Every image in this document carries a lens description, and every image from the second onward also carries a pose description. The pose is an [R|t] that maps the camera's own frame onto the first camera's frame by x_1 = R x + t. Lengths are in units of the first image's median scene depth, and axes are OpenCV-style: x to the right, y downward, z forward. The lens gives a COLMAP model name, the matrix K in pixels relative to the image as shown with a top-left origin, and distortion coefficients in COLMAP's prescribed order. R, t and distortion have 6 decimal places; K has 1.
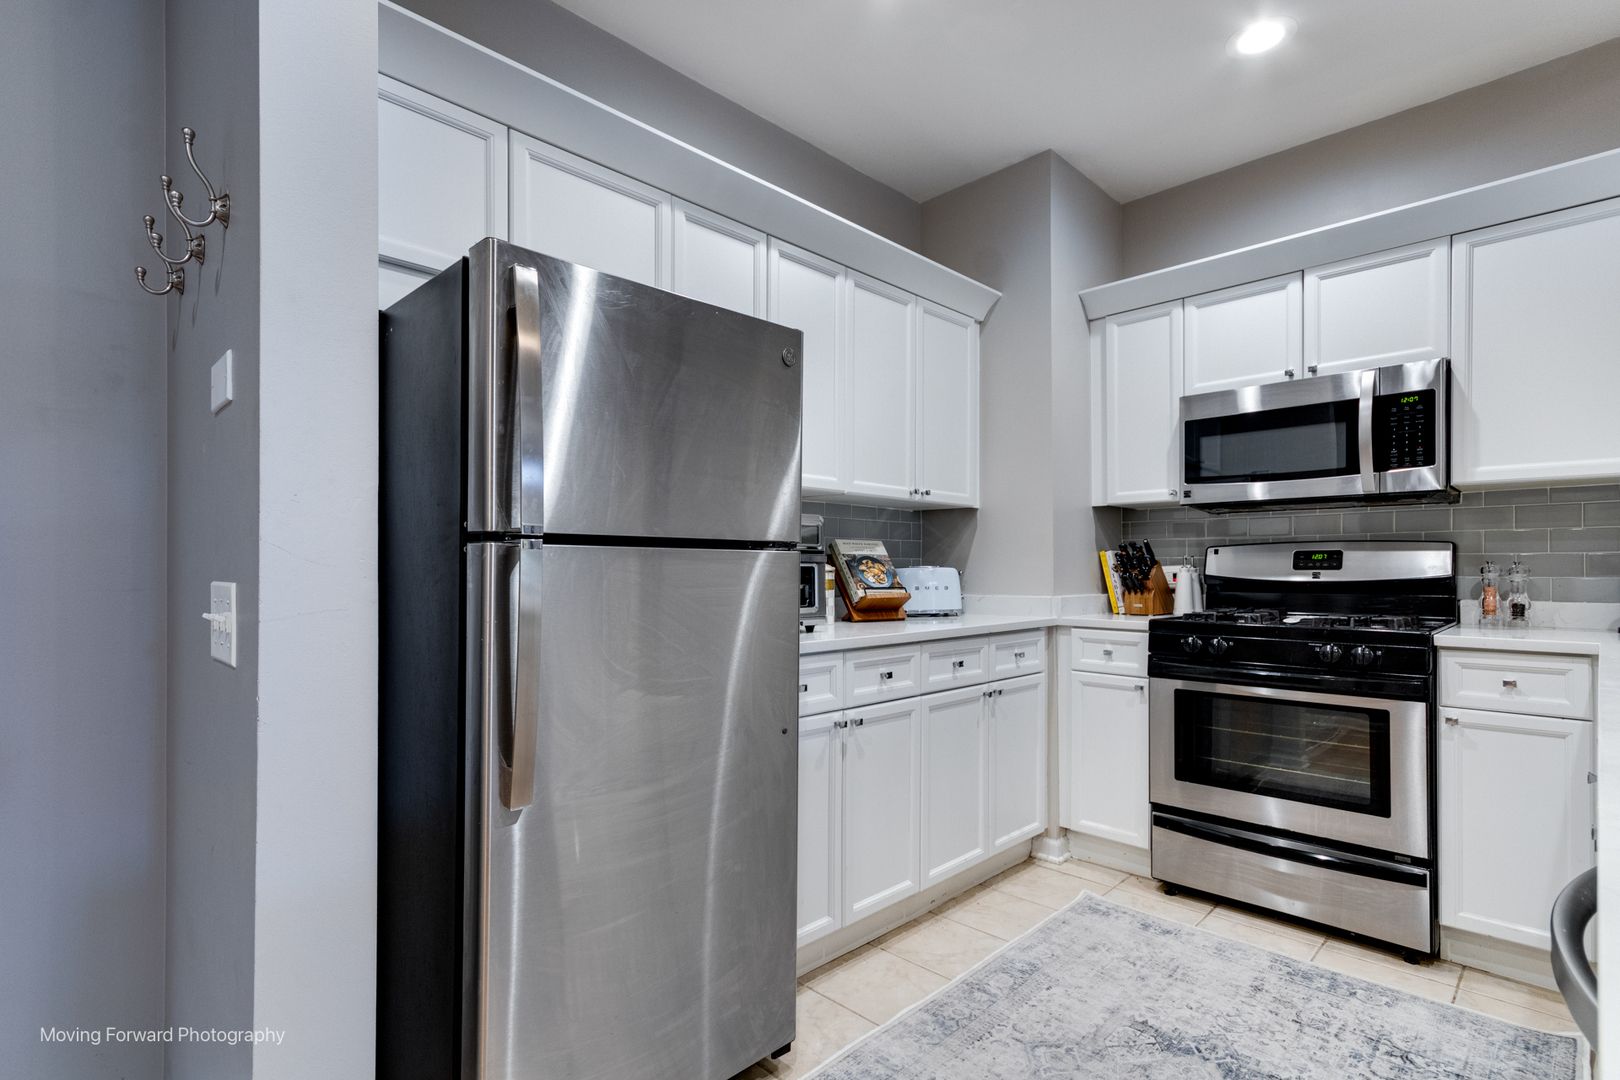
lens RADIAL K [[790.5, 0, 810.2], [0, 790.5, 566.7], [0, 0, 1]] dist [0.023242, 0.000706]
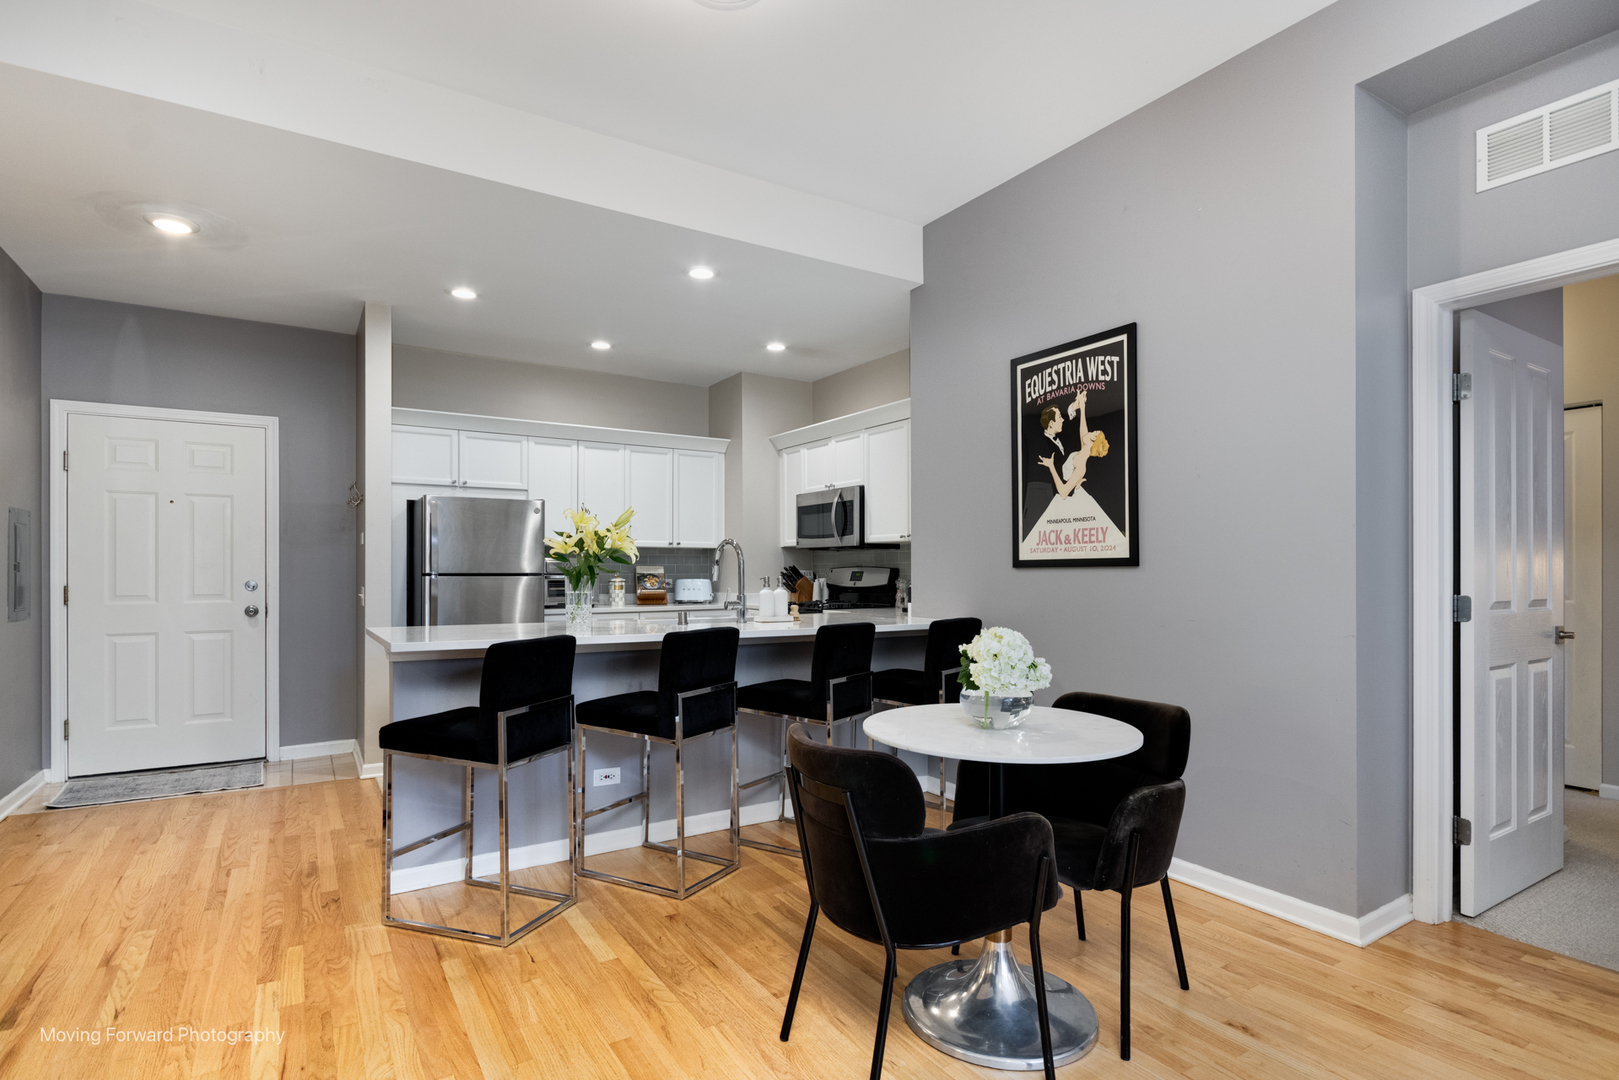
lens RADIAL K [[827.8, 0, 810.6], [0, 827.8, 570.0], [0, 0, 1]] dist [-0.000746, 0.000045]
pose [[0.972295, -0.001918, -0.233747, 1.176506], [0.002926, 0.999988, 0.003963, -0.036530], [0.233737, -0.004537, 0.972289, -1.222246]]
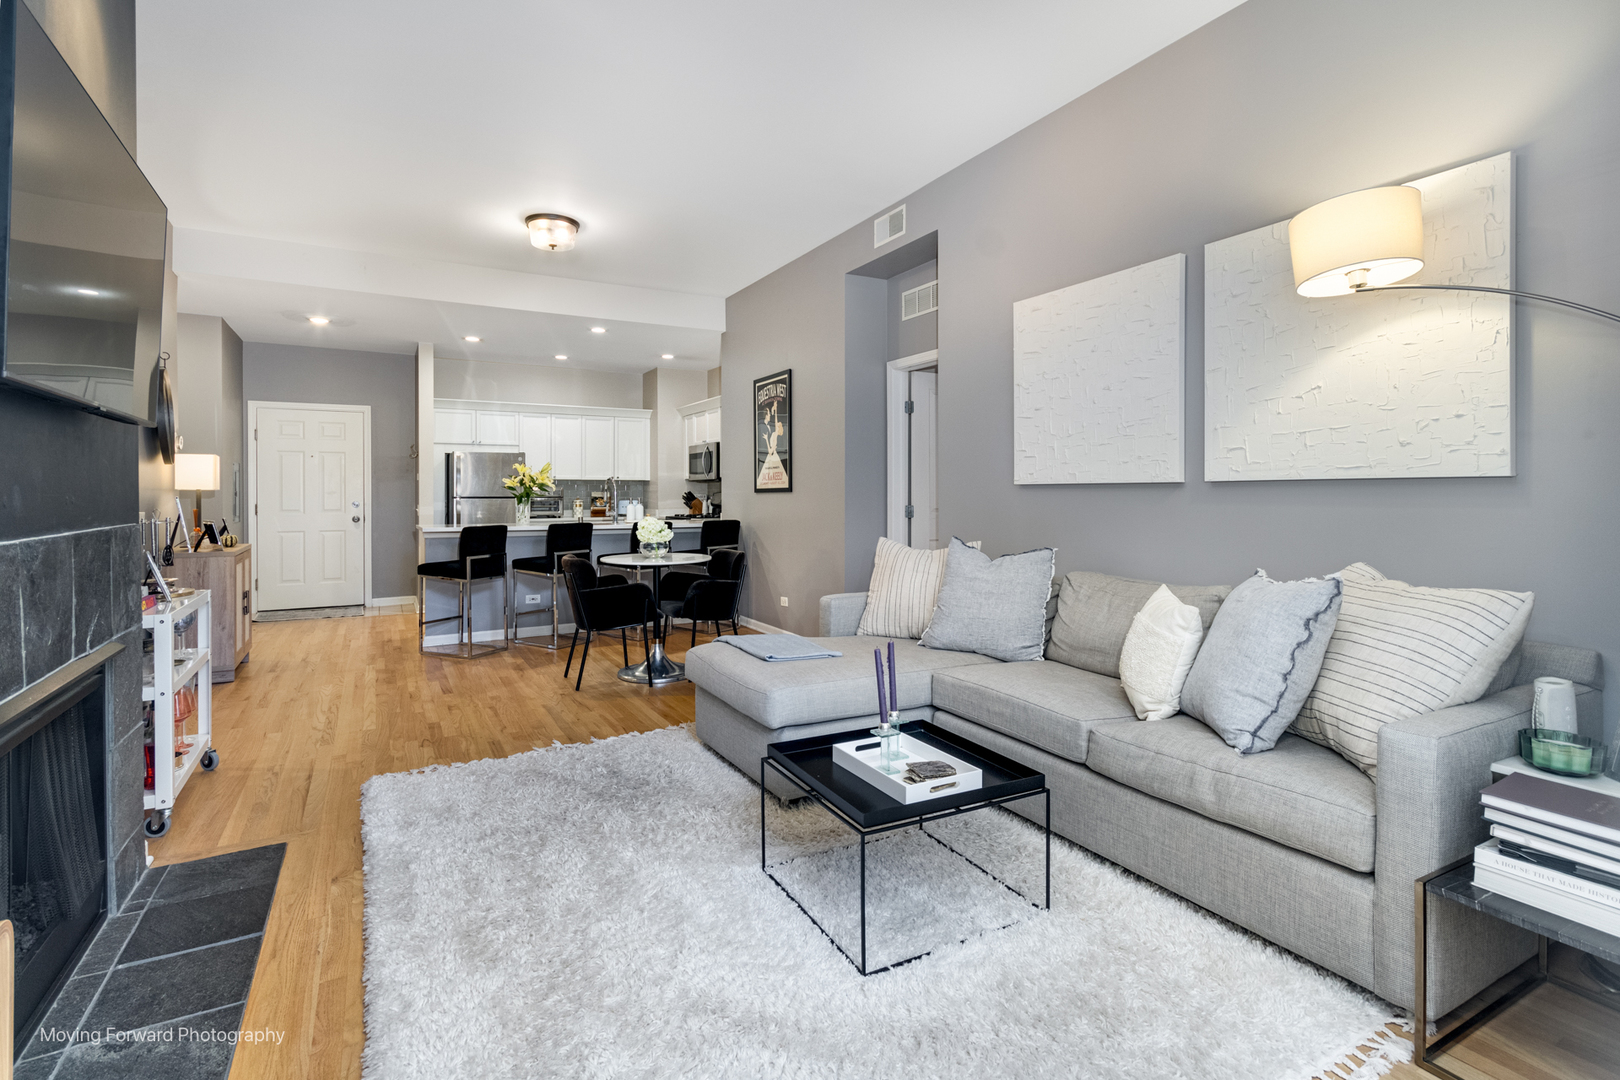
lens RADIAL K [[775.7, 0, 806.8], [0, 775.7, 494.8], [0, 0, 1]] dist [-0.001137, -0.000124]
pose [[0.958272, -0.005231, -0.285811, 2.136917], [0.006808, 0.999967, 0.004523, -0.037187], [0.285778, -0.006279, 0.958275, -2.170014]]
